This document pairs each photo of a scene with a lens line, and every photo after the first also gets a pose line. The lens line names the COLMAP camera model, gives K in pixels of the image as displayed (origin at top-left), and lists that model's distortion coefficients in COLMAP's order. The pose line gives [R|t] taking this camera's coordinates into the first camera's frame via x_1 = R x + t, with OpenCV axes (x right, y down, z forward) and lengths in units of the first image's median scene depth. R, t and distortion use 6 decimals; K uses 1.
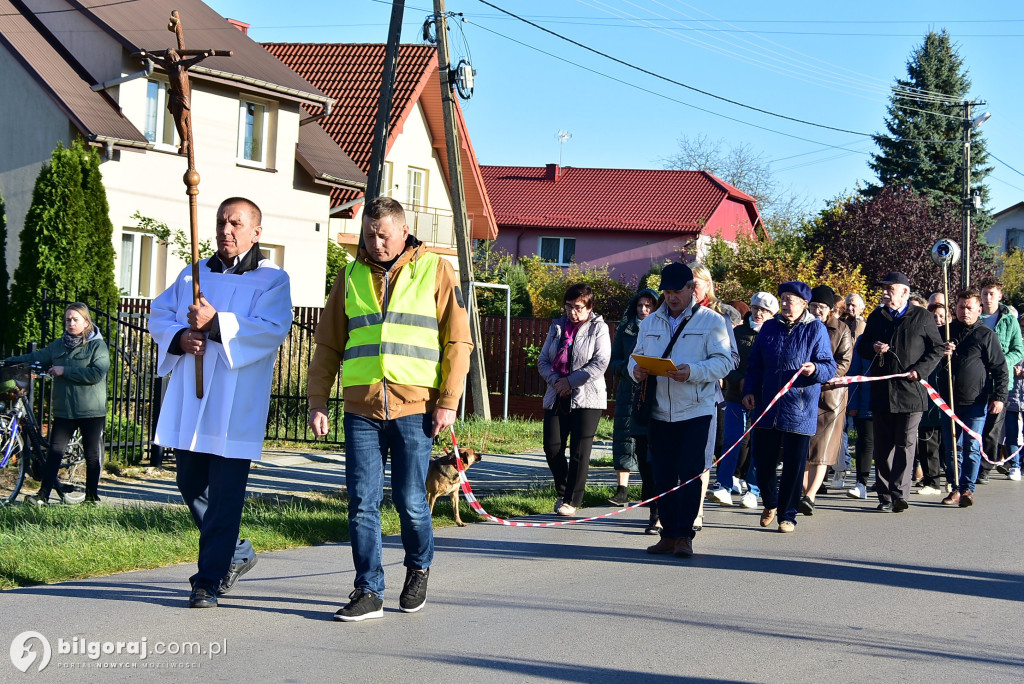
lens RADIAL K [[2934.0, 0, 513.8], [0, 2934.0, 371.2], [0, 0, 1]] dist [-0.005458, 2.662487]
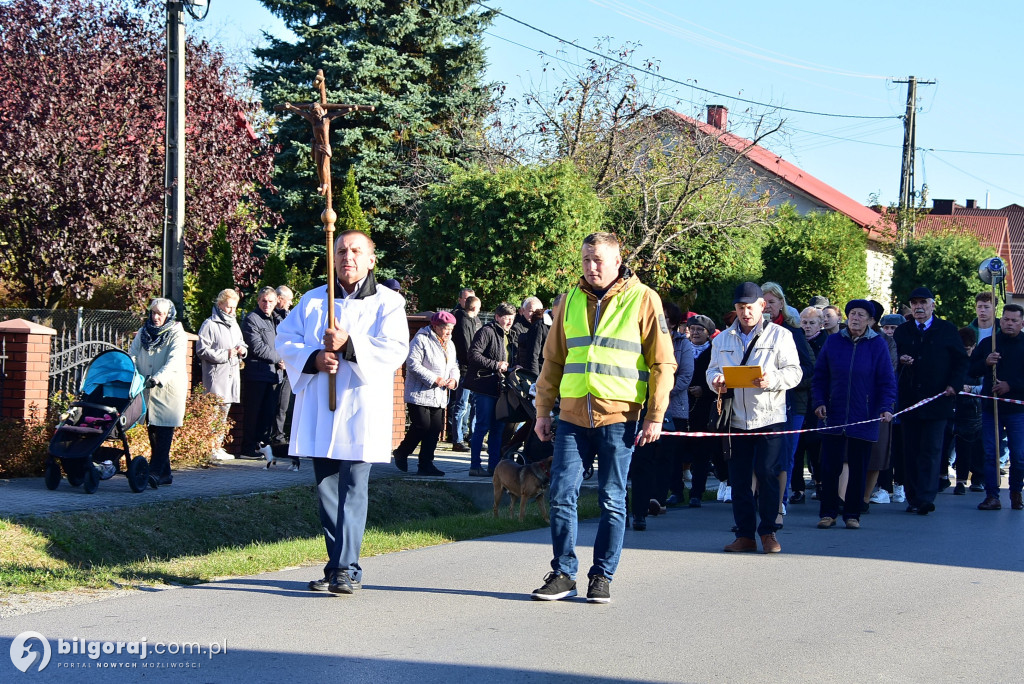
lens RADIAL K [[2934.0, 0, 513.8], [0, 2934.0, 371.2], [0, 0, 1]] dist [-0.005458, 2.662487]
pose [[0.999852, 0.001689, 0.017106, 0.181391], [-0.001660, 0.999997, -0.001708, -0.001671], [-0.017109, 0.001680, 0.999852, 0.529327]]
